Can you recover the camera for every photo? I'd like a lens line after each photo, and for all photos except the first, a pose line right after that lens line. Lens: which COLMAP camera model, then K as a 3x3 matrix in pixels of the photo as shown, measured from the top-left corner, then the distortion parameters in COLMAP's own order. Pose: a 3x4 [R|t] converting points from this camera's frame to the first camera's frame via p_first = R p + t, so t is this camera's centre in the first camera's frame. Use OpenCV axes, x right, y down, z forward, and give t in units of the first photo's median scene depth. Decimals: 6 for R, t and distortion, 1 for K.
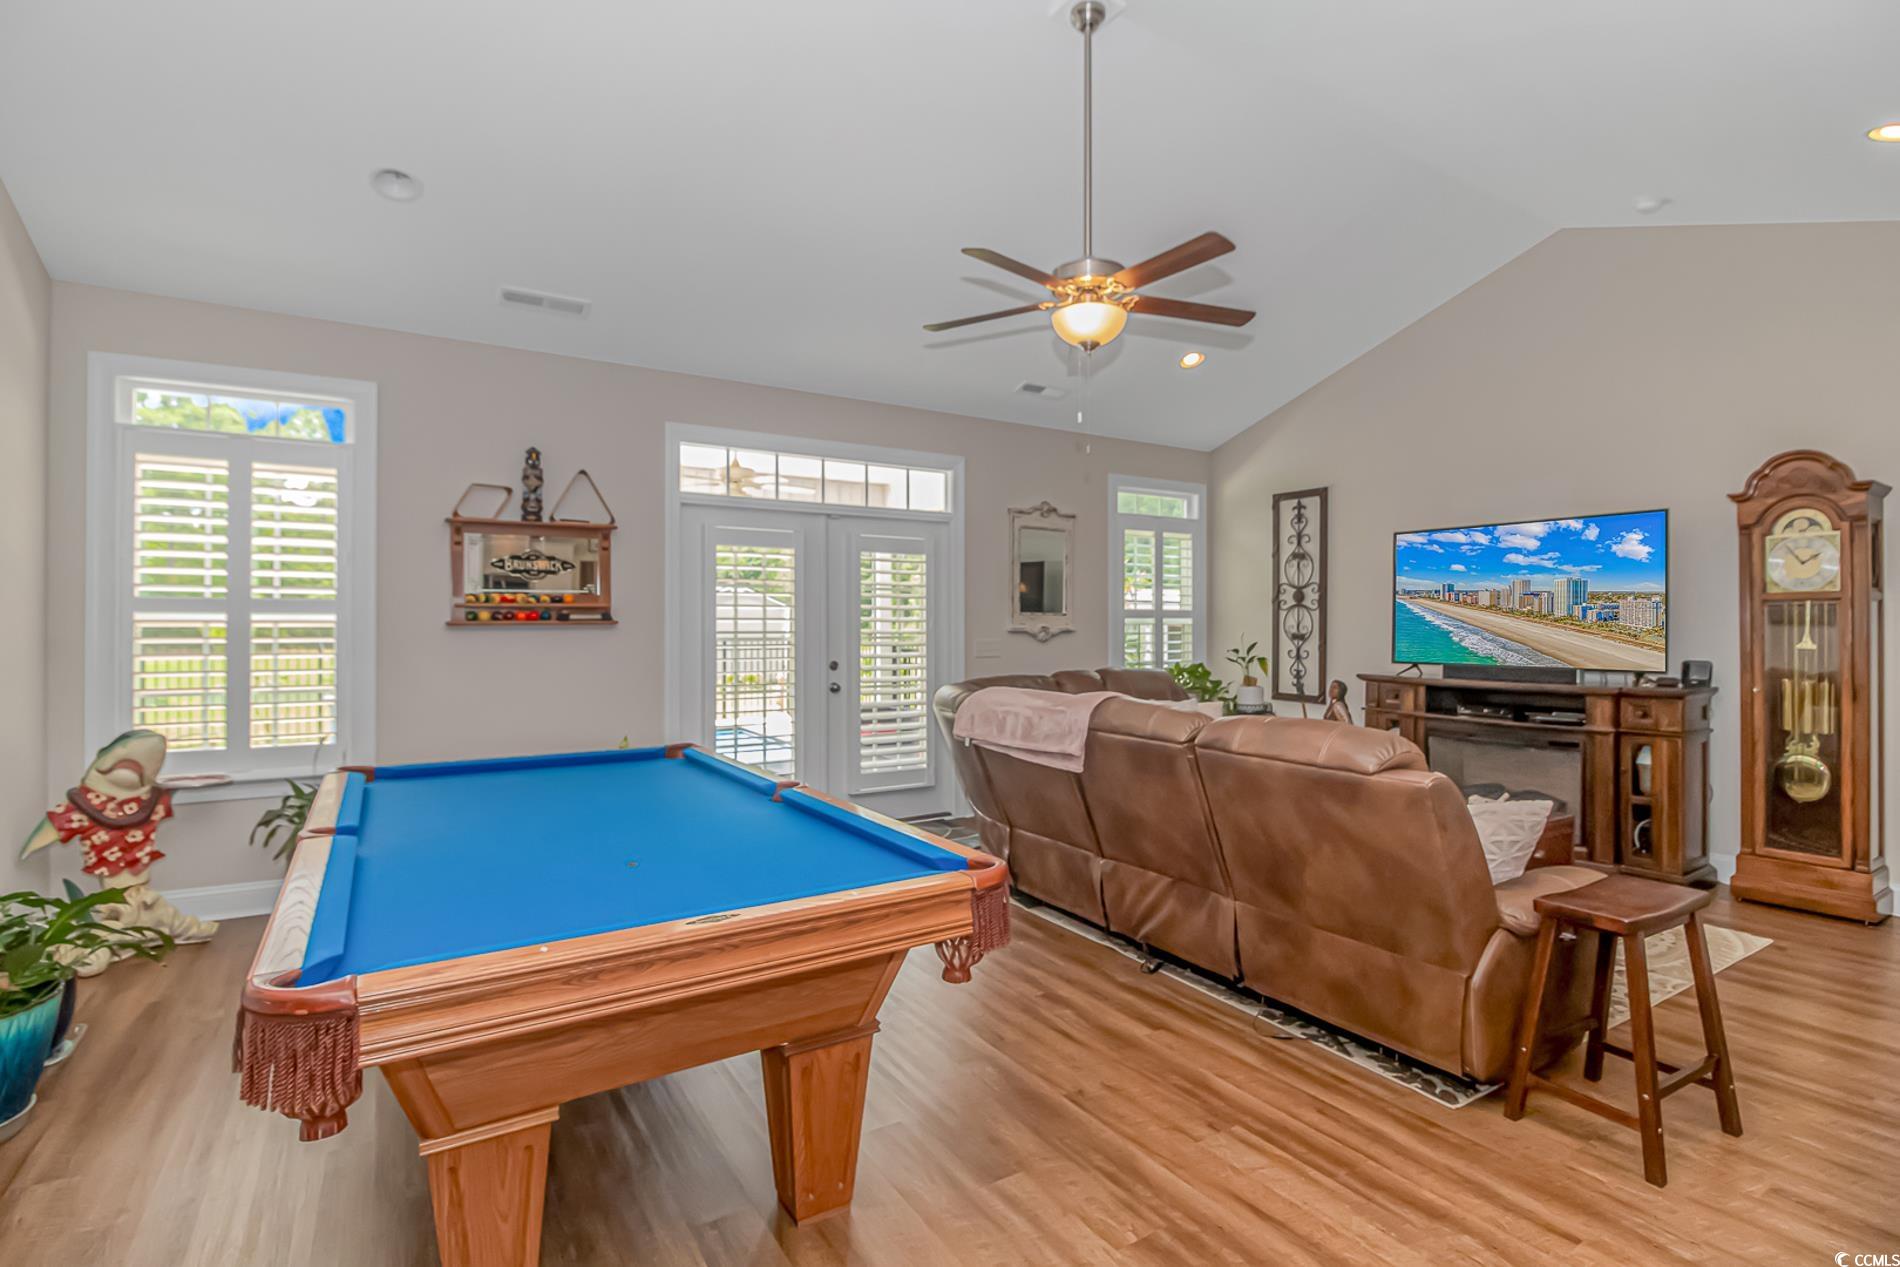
lens RADIAL K [[892.6, 0, 950.0], [0, 892.6, 633.5], [0, 0, 1]] dist [-0.011762, -0.009551]
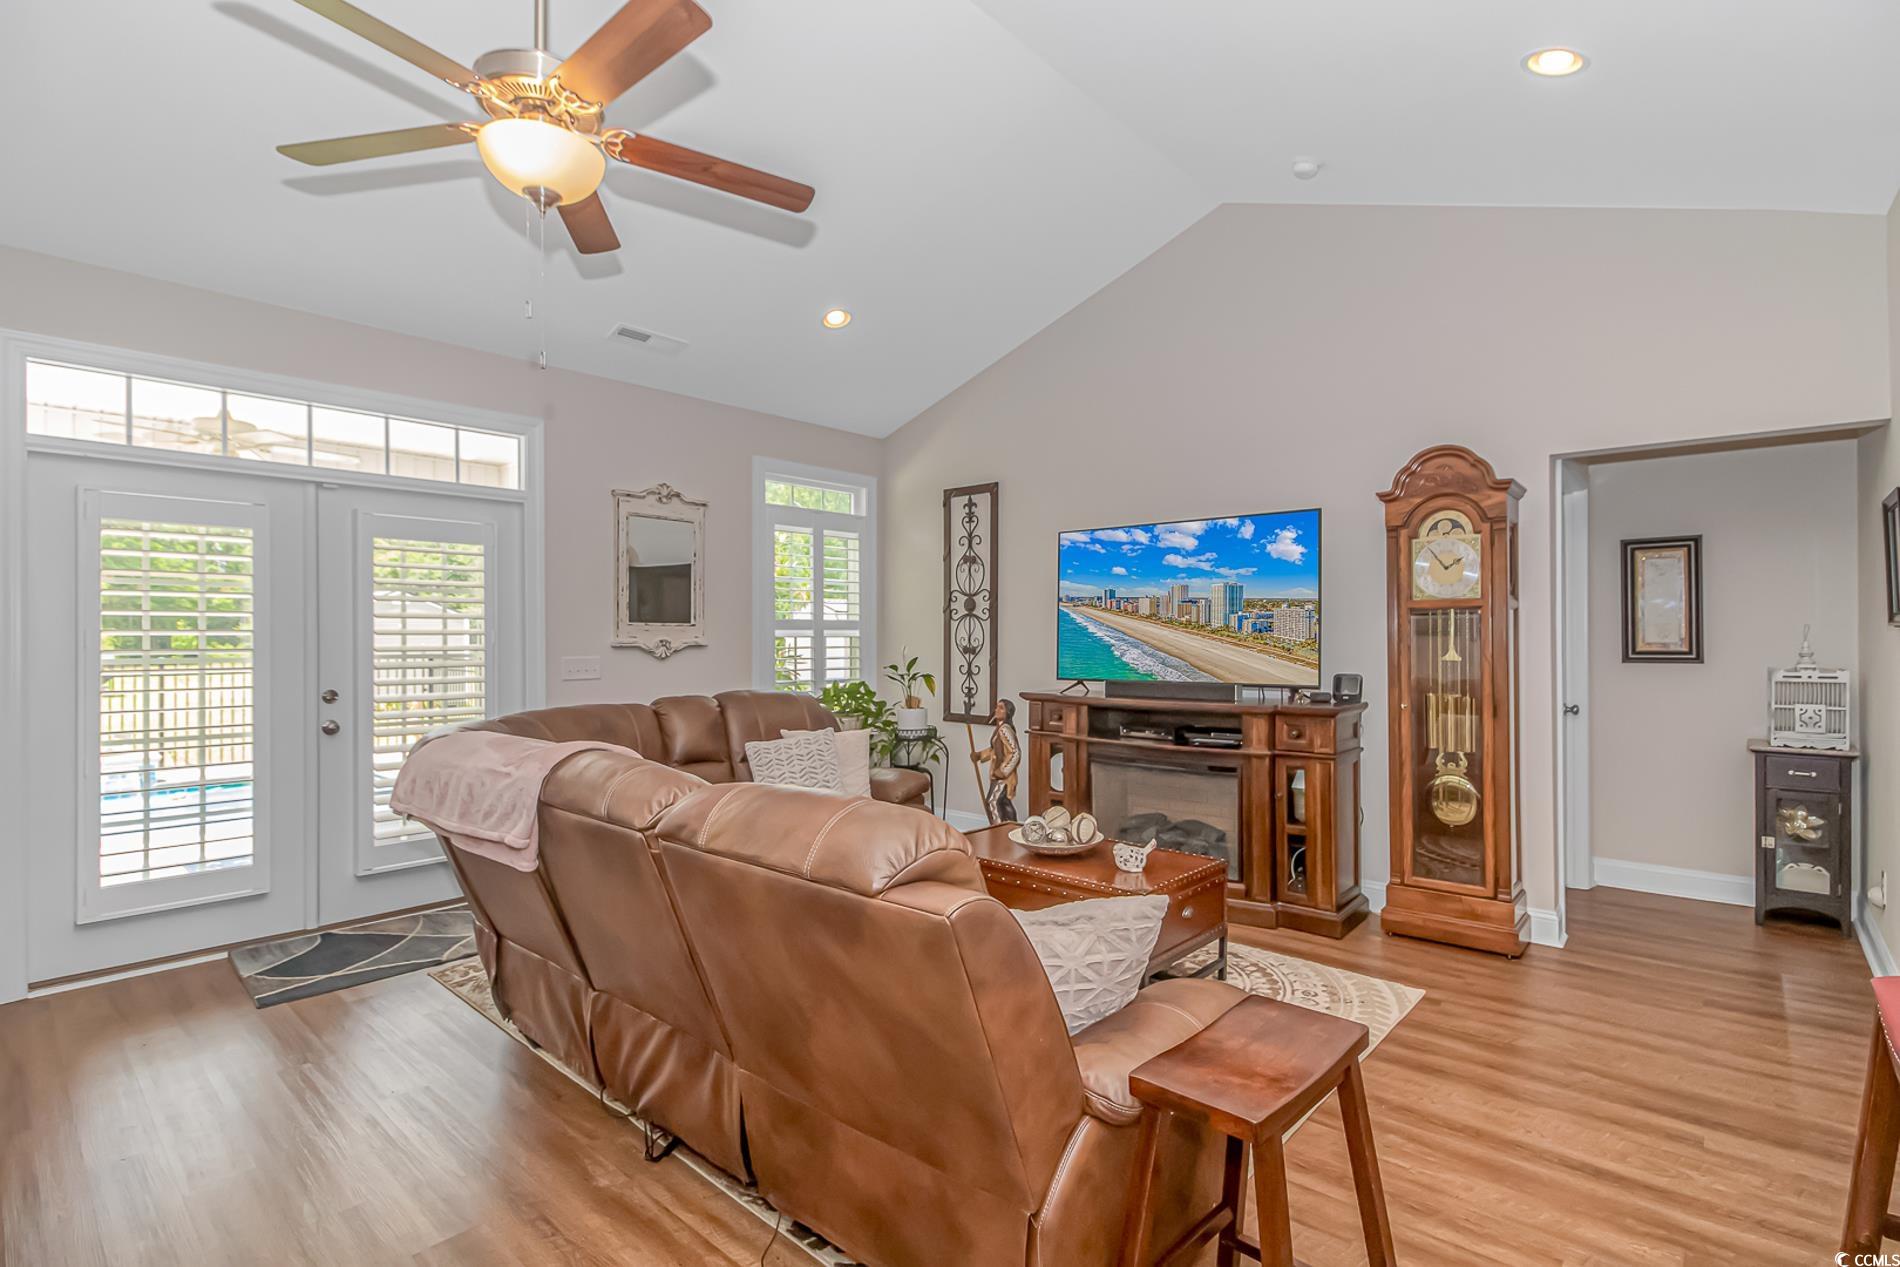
lens RADIAL K [[897.8, 0, 970.4], [0, 897.8, 655.8], [0, 0, 1]] dist [-0.010930, 0.000048]
pose [[0.953624, -0.009584, 0.300848, 0.180986], [0.006680, 0.999921, 0.010681, -0.000702], [-0.300927, -0.008176, 0.953612, 0.214984]]
